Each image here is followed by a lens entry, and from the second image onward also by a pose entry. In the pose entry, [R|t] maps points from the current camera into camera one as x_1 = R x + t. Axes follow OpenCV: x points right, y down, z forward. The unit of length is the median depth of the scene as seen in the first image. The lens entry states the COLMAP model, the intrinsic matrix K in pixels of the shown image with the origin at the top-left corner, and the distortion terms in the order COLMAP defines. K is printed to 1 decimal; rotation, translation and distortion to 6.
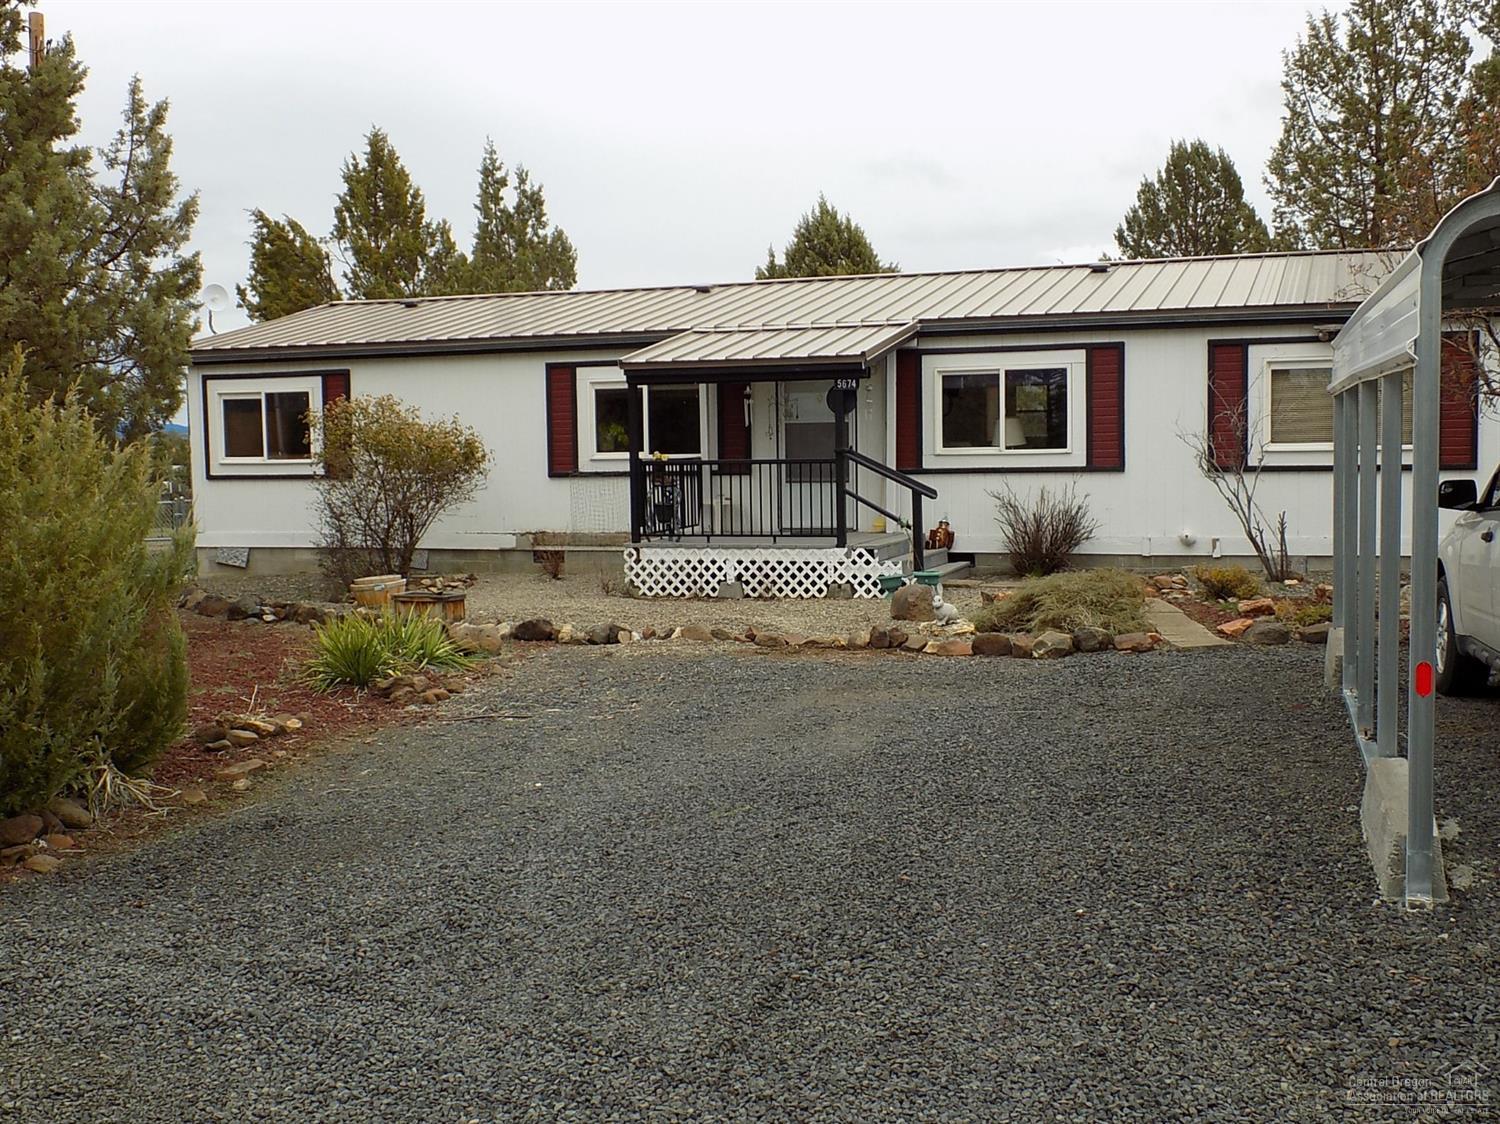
lens RADIAL K [[1660.5, 0, 750.0], [0, 1660.5, 562.0], [0, 0, 1]] dist [-0.026821, 0.359301]
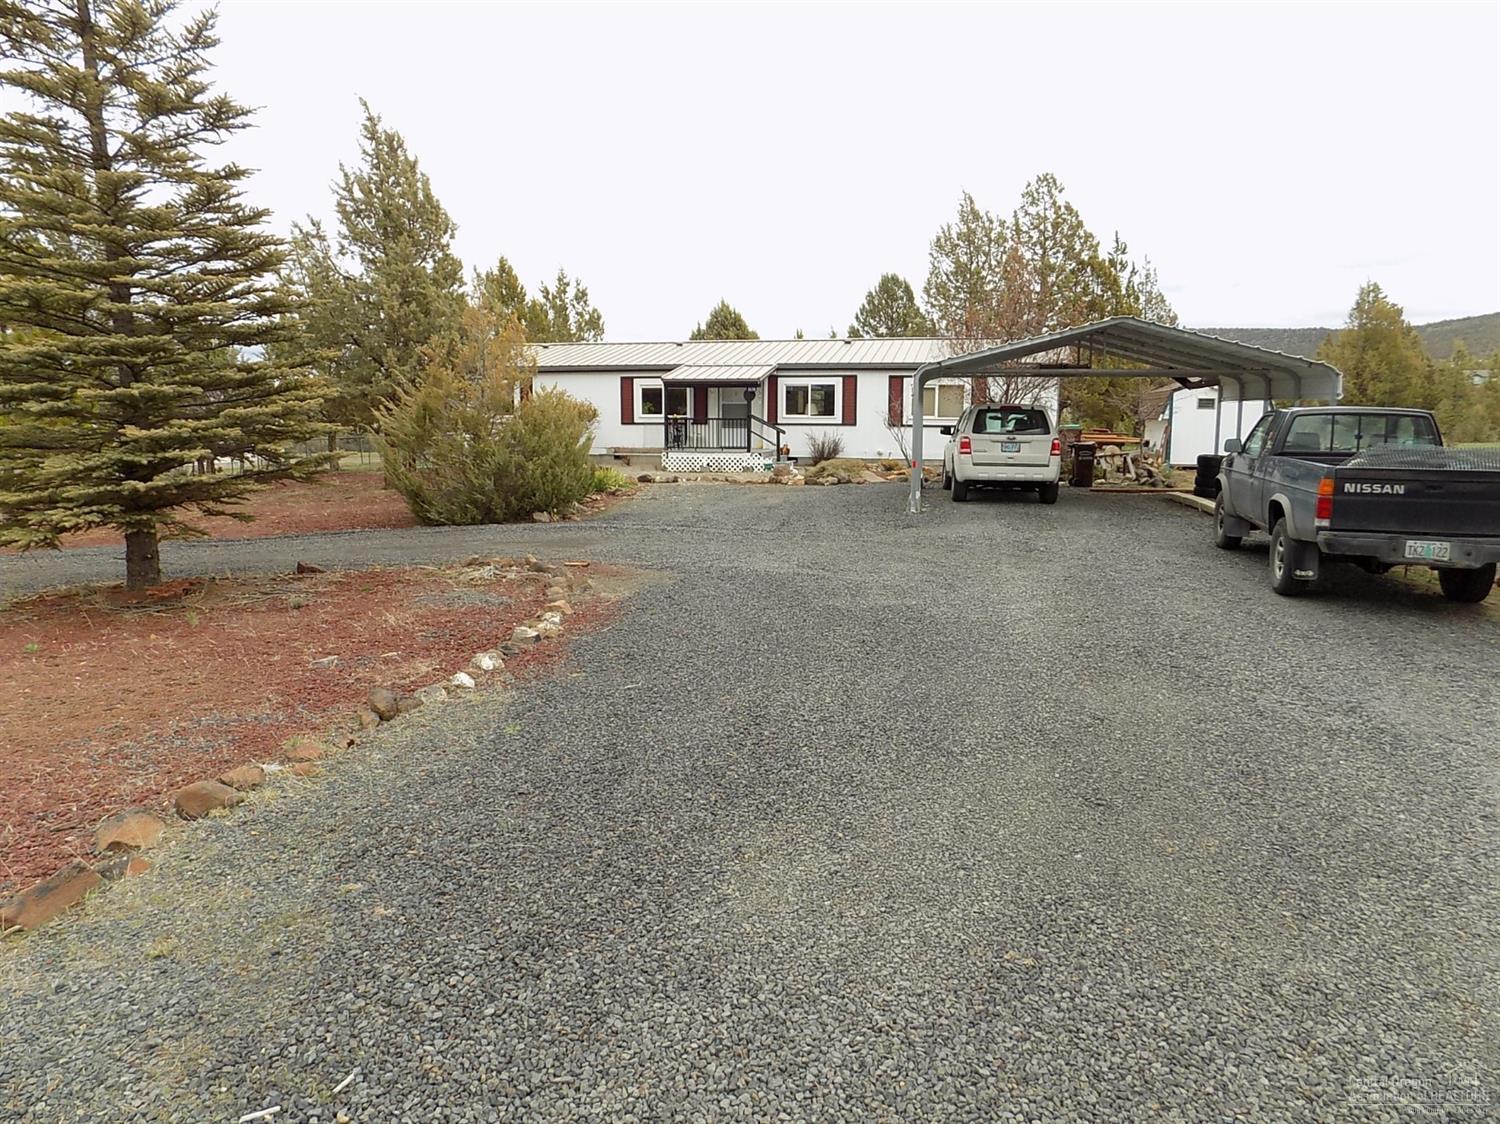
lens RADIAL K [[1013.0, 0, 750.0], [0, 1013.0, 562.0], [0, 0, 1]] dist [-0.074033, 0.067547]
pose [[0.993265, 0.001901, 0.115848, -0.117966], [-0.010656, 0.997127, 0.075001, 0.040023], [-0.115372, -0.075730, 0.990431, -0.542508]]
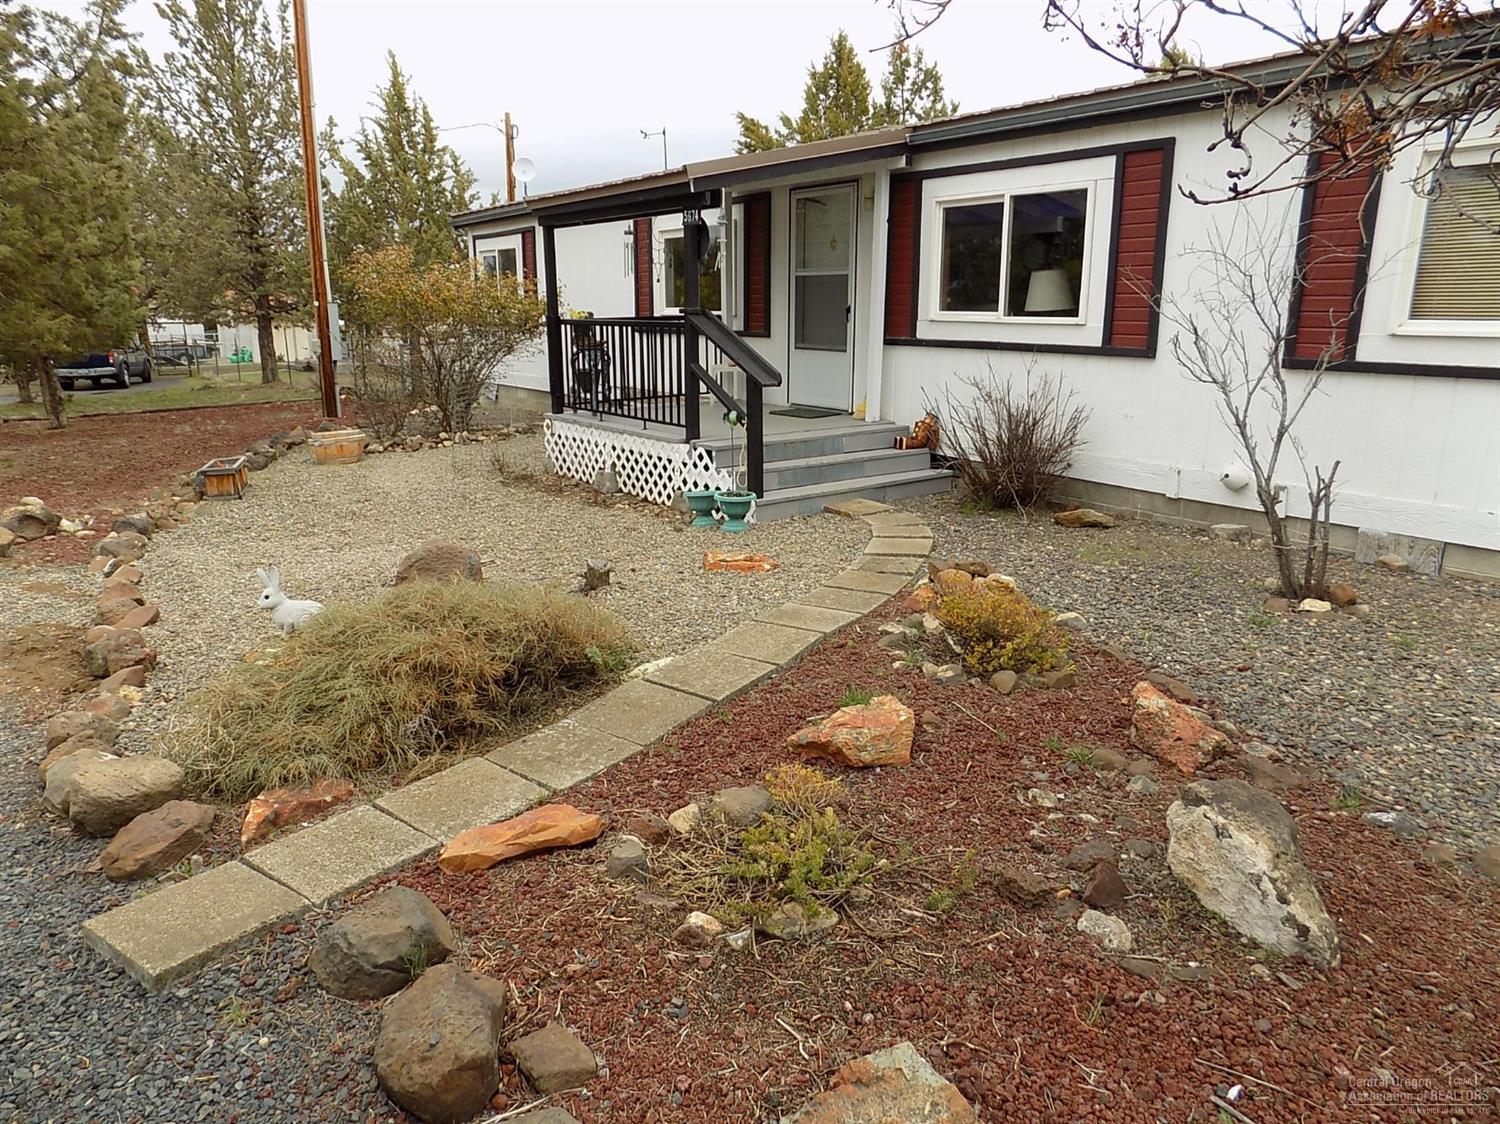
lens RADIAL K [[1013.0, 0, 750.0], [0, 1013.0, 562.0], [0, 0, 1]] dist [-0.074033, 0.067547]
pose [[0.831935, 0.155723, -0.532574, 0.308770], [-0.056382, 0.978568, 0.198057, -0.045263], [0.552002, -0.134743, 0.822884, 0.595181]]
